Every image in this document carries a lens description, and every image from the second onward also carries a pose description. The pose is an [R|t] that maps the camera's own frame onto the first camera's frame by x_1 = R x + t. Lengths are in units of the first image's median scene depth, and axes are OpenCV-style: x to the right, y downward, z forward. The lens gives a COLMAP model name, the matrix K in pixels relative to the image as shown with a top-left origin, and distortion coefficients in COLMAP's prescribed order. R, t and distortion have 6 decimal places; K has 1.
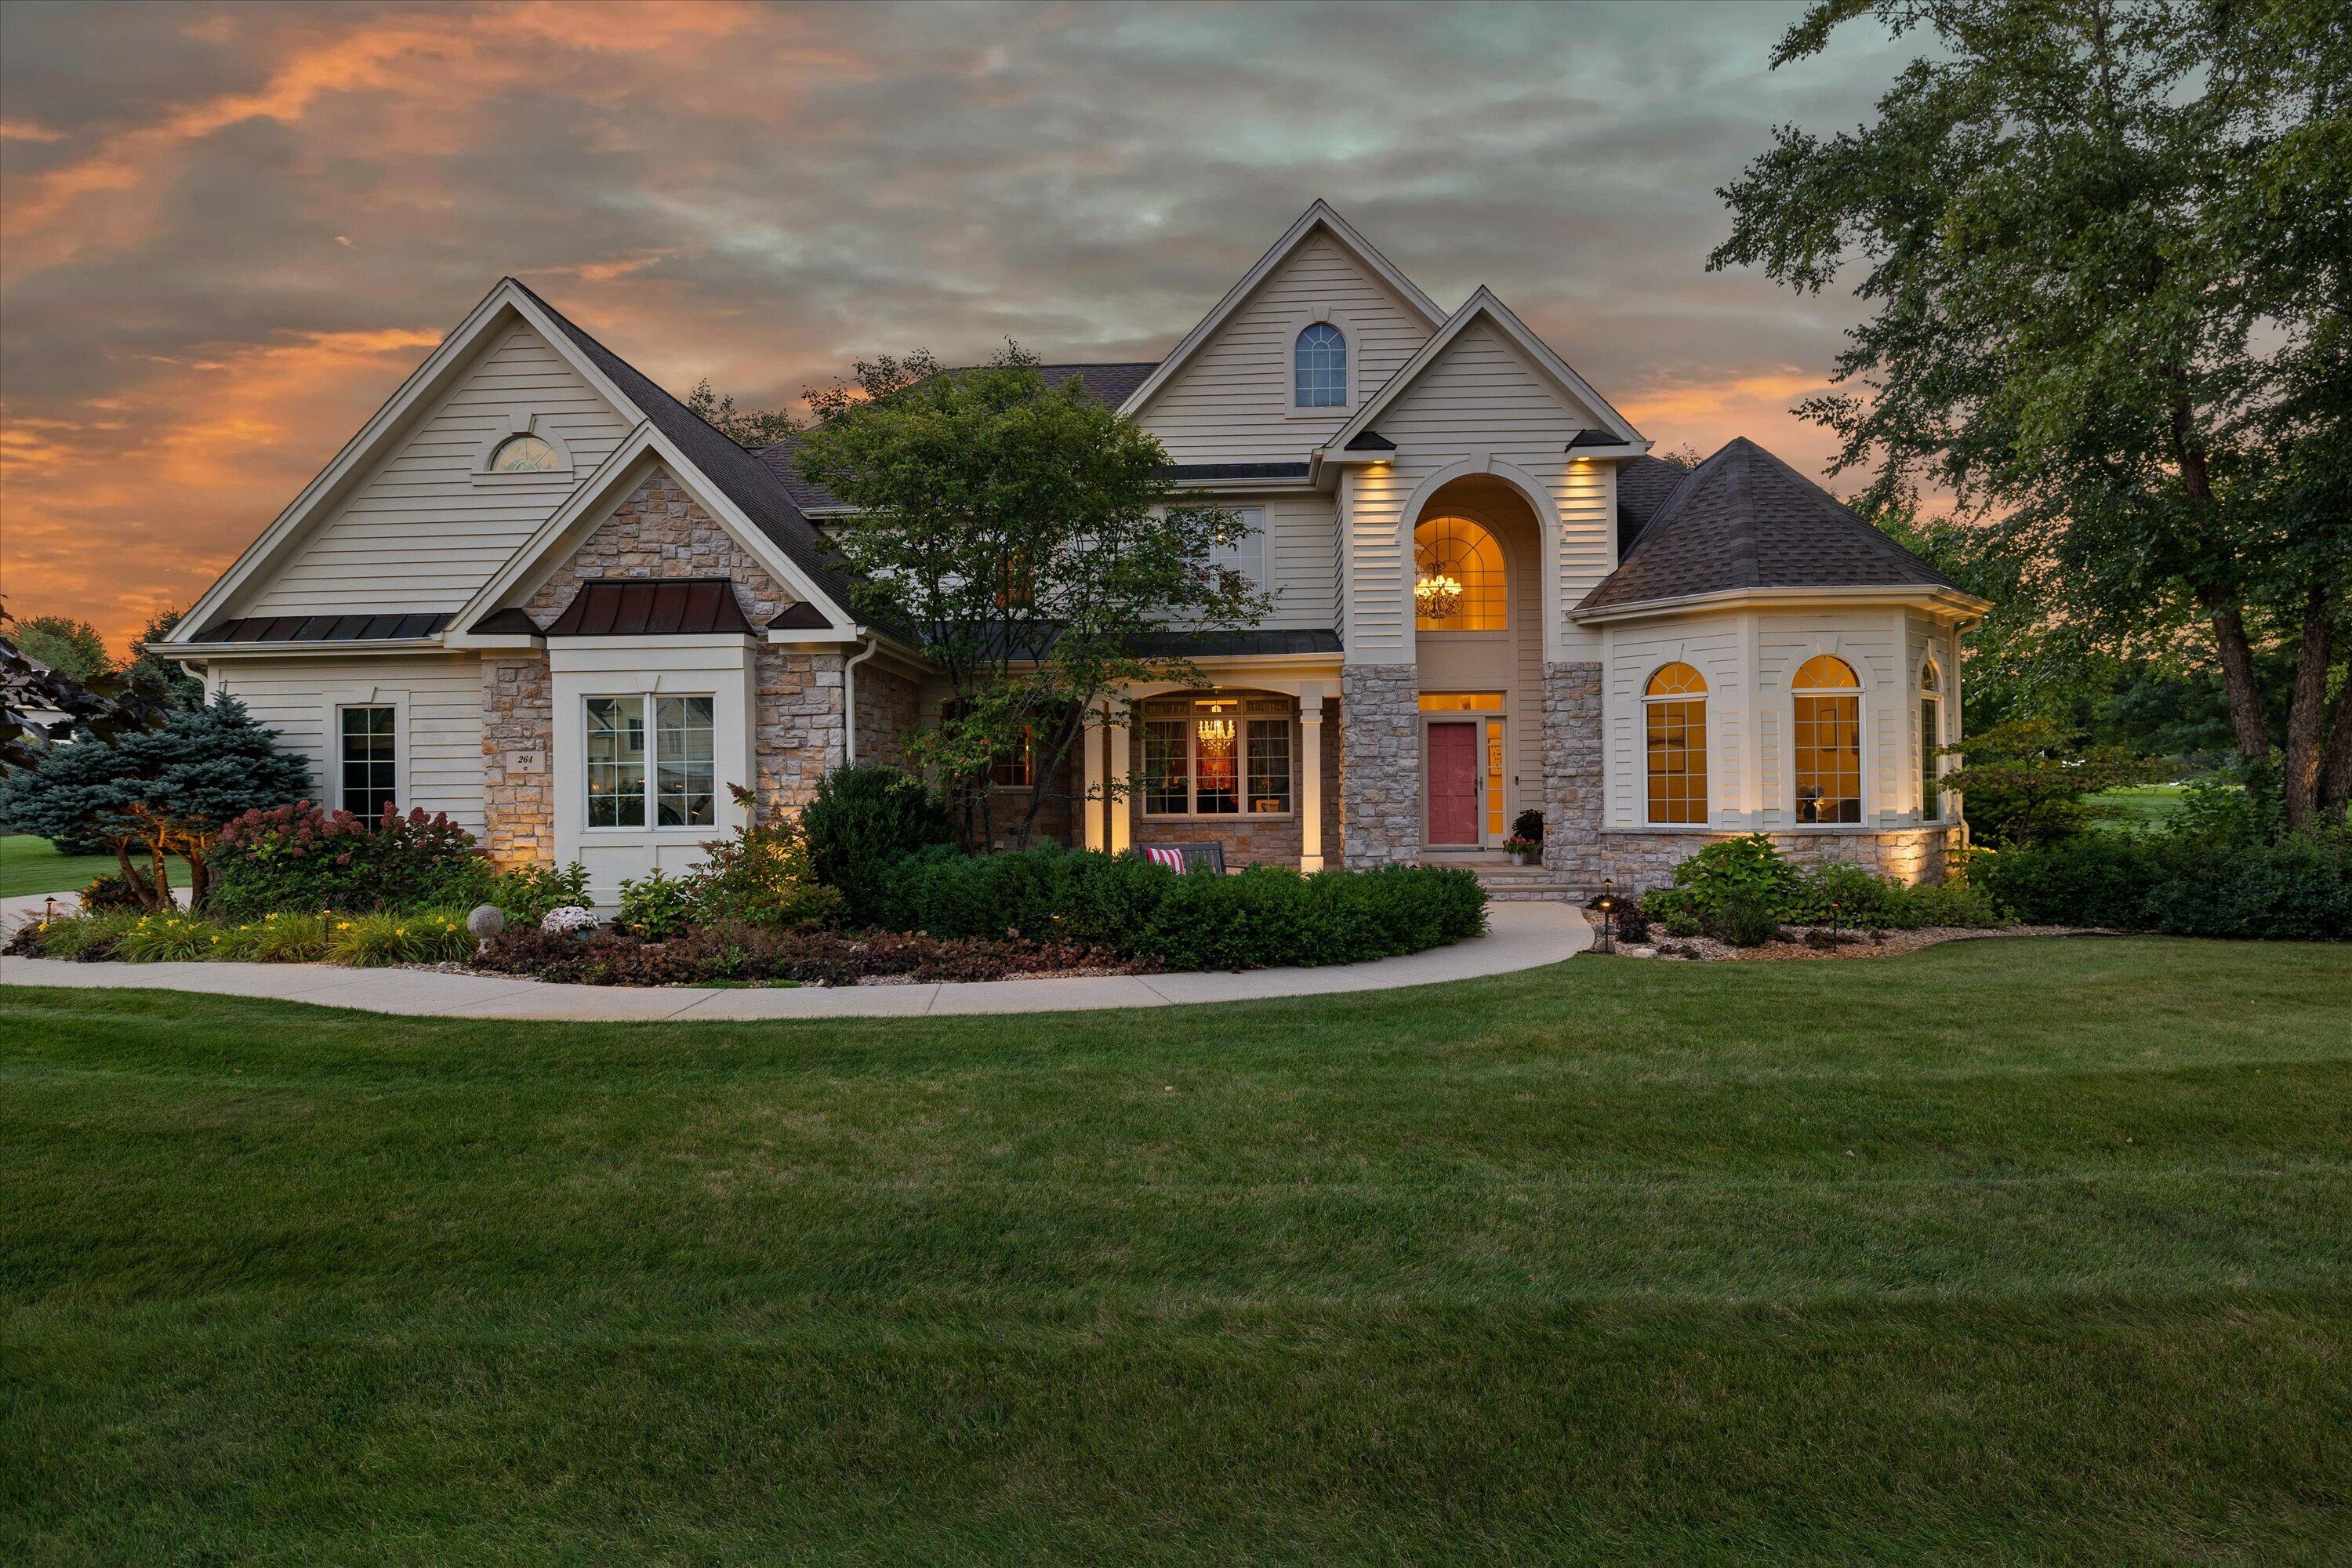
lens RADIAL K [[1247.1, 0, 1126.8], [0, 1247.1, 781.6], [0, 0, 1]] dist [0.000716, 0.000458]
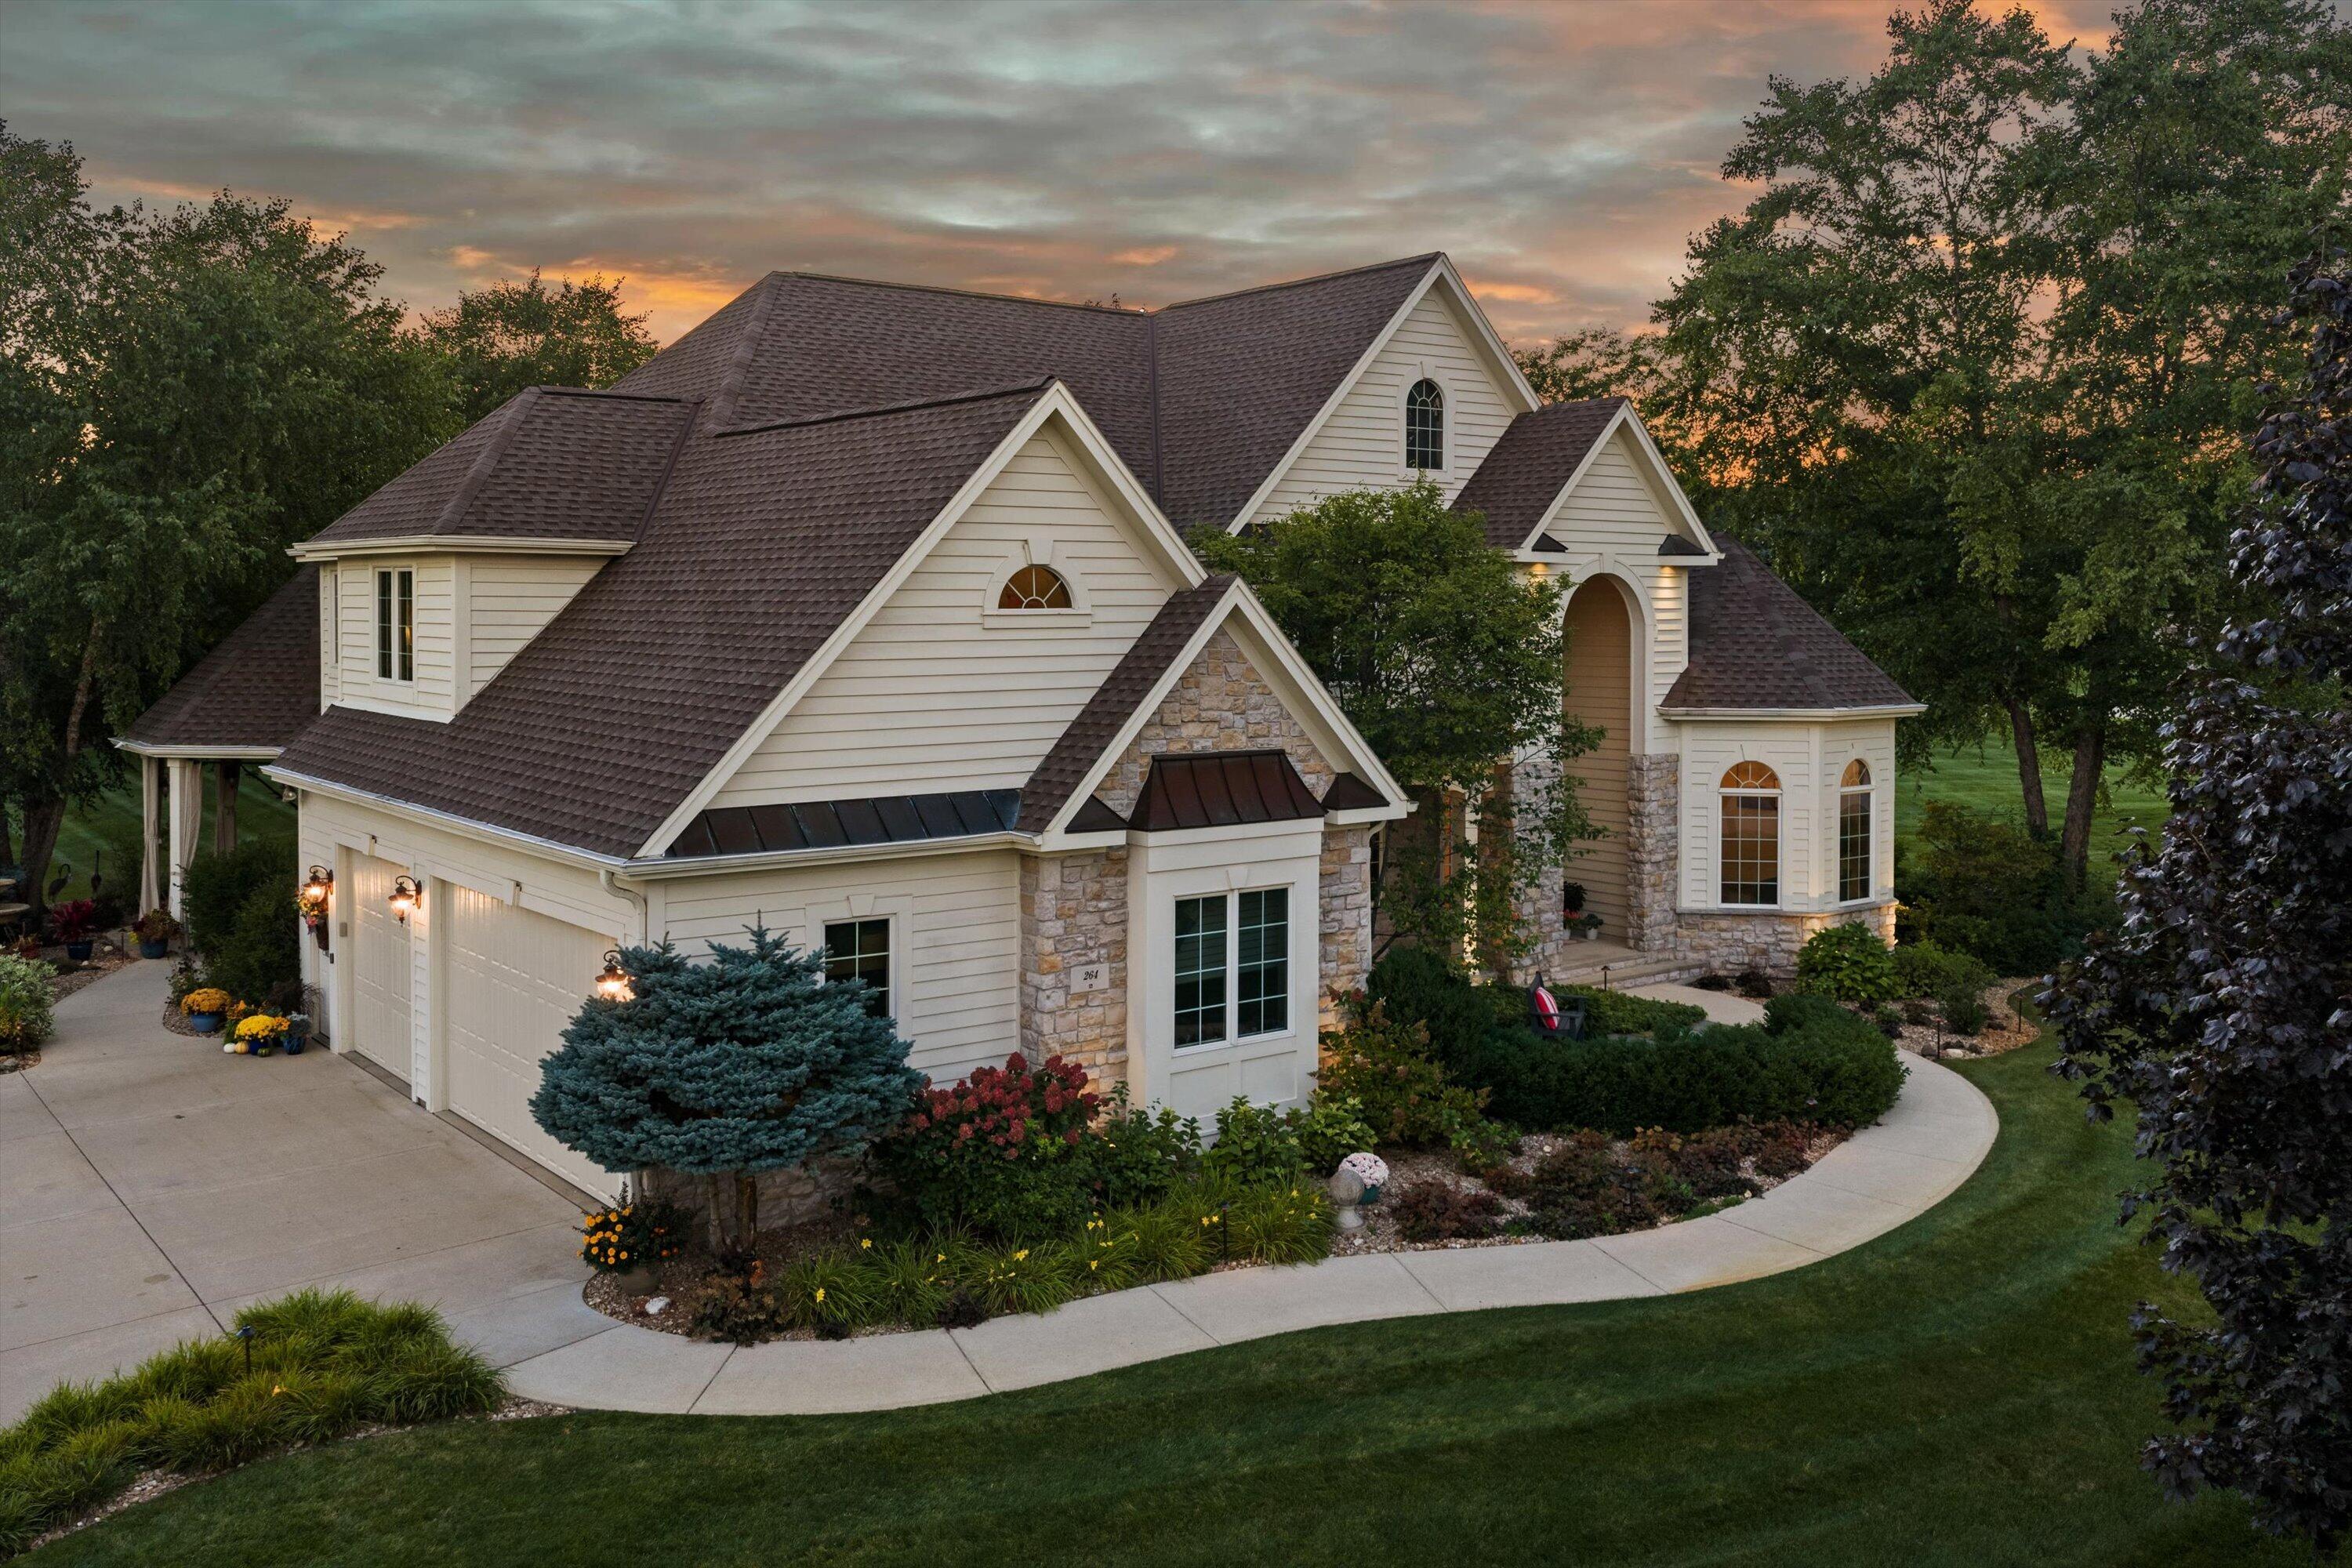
lens RADIAL K [[2025.9, 0, 1179.4], [0, 2025.9, 630.5], [0, 0, 1]] dist [-0.012010, 0.059517]
pose [[0.759054, 0.003185, 0.651020, -1.310344], [-0.016215, 0.999770, 0.014014, -0.265691], [-0.650826, -0.021194, 0.758931, -0.050038]]
